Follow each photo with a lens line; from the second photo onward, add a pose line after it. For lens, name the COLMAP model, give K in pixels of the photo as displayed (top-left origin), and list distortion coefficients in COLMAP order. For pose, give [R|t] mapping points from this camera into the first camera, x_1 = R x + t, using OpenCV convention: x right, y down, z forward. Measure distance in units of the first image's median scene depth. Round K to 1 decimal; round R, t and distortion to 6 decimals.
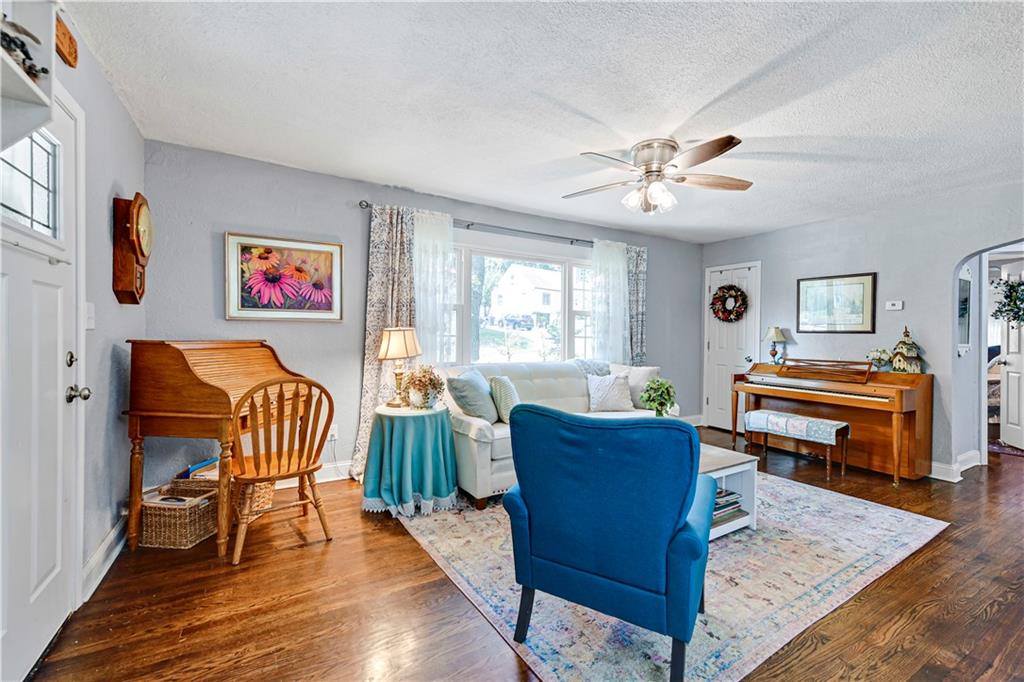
lens RADIAL K [[413.6, 0, 516.2], [0, 413.6, 345.4], [0, 0, 1]] dist [0.013119, -0.000027]
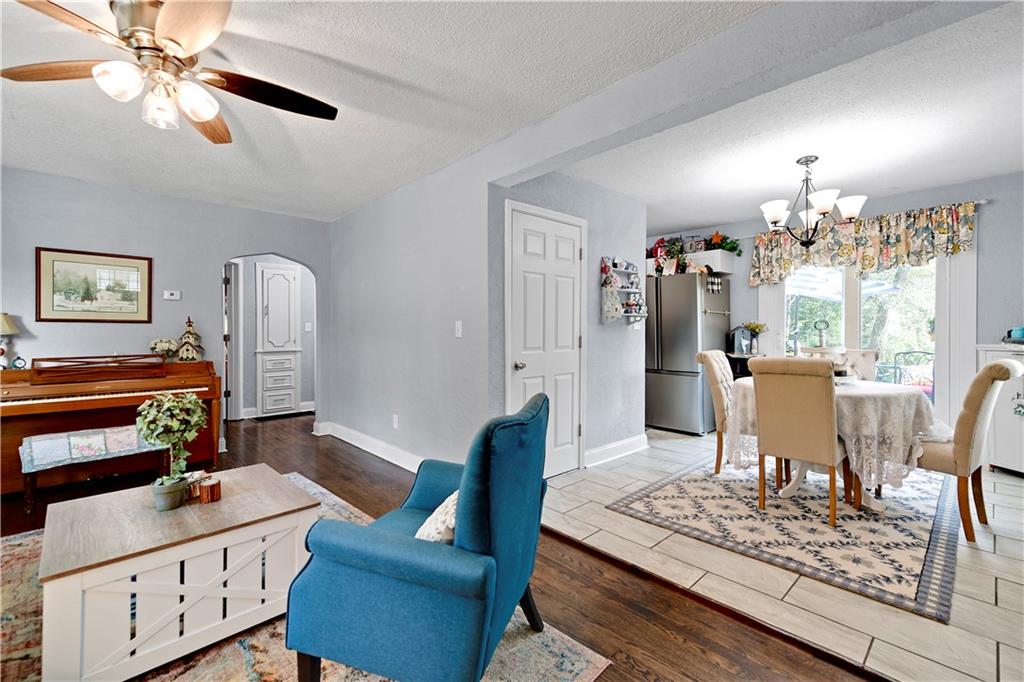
lens RADIAL K [[436.0, 0, 512.0], [0, 436.0, 341.0], [0, 0, 1]] dist [-0.000362, -0.000067]
pose [[-0.203266, -0.036697, 0.978436, -0.281609], [0.025219, 0.998770, 0.042699, -0.011218], [-0.978799, 0.033355, -0.202091, 0.440964]]
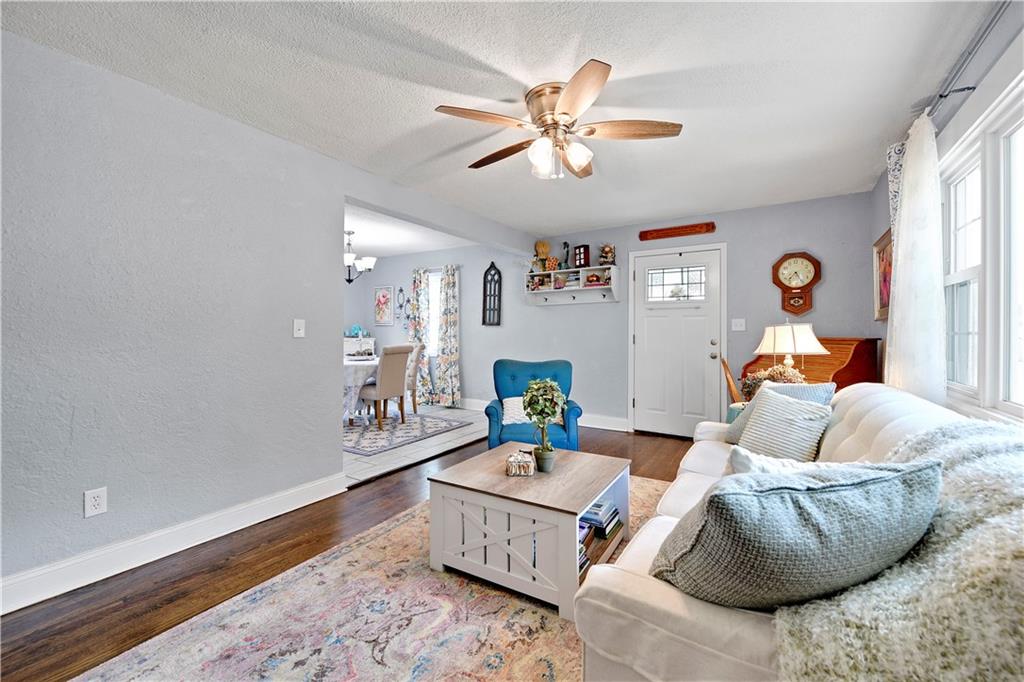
lens RADIAL K [[422.1, 0, 511.7], [0, 422.1, 333.4], [0, 0, 1]] dist [0.000192, -0.000036]
pose [[-0.890560, -0.014953, -0.454620, 0.568720], [-0.026527, 0.999466, 0.019089, -0.018762], [0.454091, 0.029060, -0.890481, 1.249062]]
